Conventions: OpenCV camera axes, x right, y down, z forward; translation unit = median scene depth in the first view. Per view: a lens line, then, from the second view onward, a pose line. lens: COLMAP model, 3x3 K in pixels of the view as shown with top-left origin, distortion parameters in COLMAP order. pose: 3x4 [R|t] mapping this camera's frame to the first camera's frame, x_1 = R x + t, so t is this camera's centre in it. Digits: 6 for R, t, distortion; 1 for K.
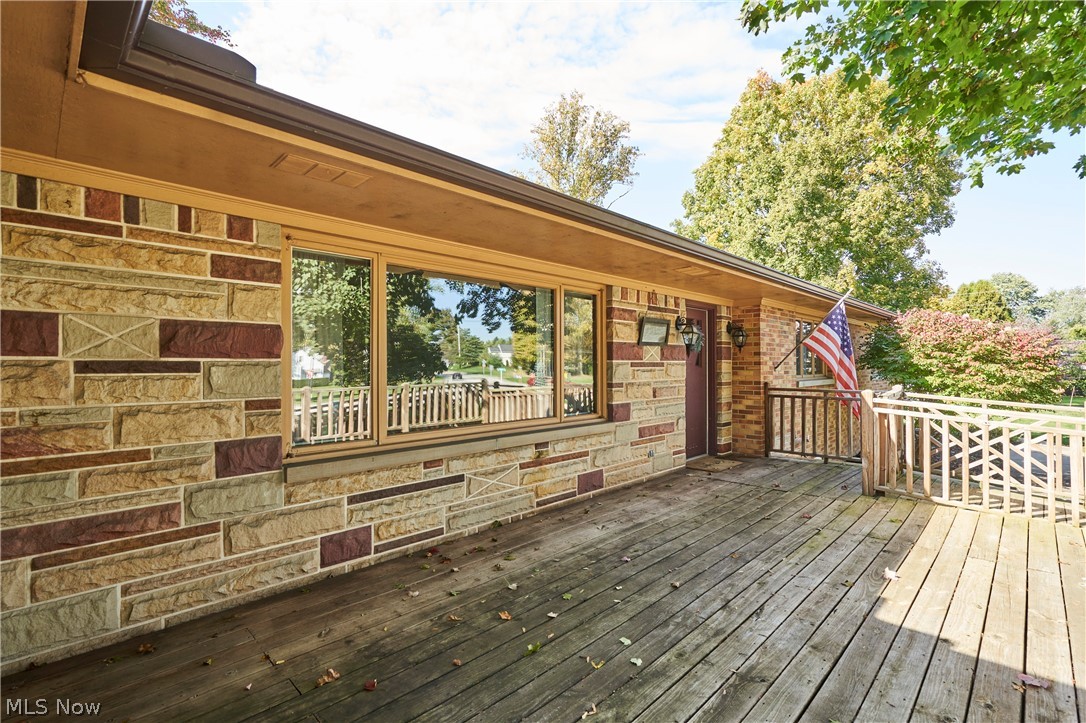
lens RADIAL K [[507.6, 0, 542.4], [0, 507.6, 360.7], [0, 0, 1]] dist [0.002262, 0.000164]
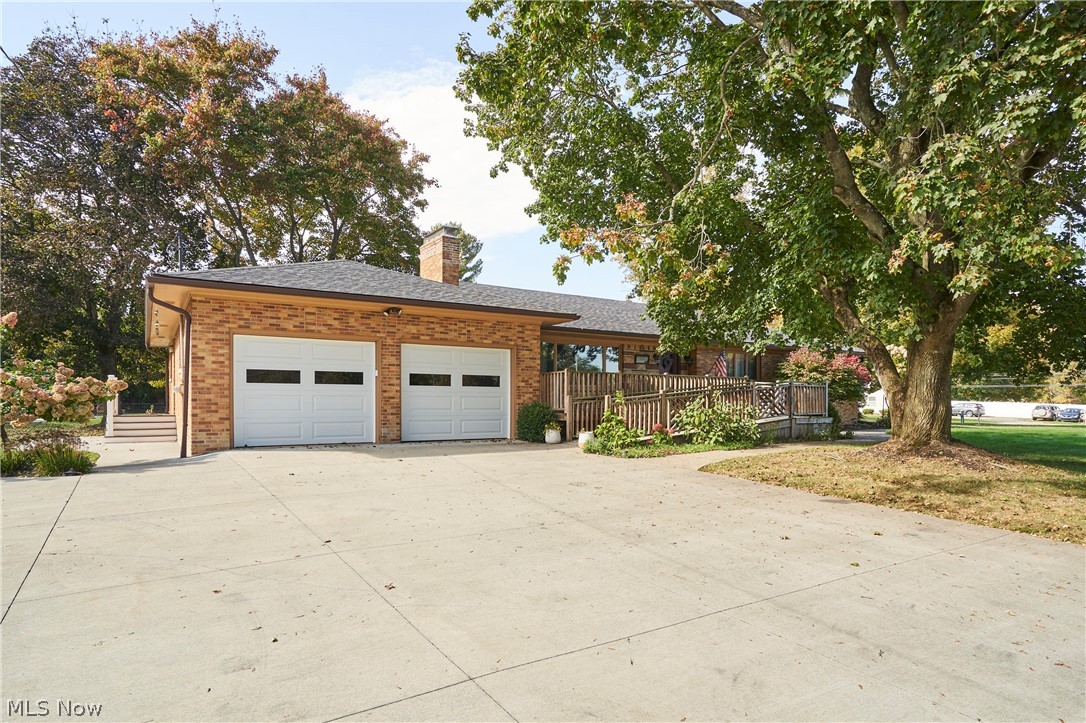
lens RADIAL K [[619.6, 0, 543.0], [0, 619.6, 364.2], [0, 0, 1]] dist [0.000598, -0.000308]
pose [[0.976857, -0.005962, -0.213812, 0.264349], [-0.005571, 0.998563, -0.053295, 0.100259], [0.213823, 0.053253, 0.975420, -1.579567]]
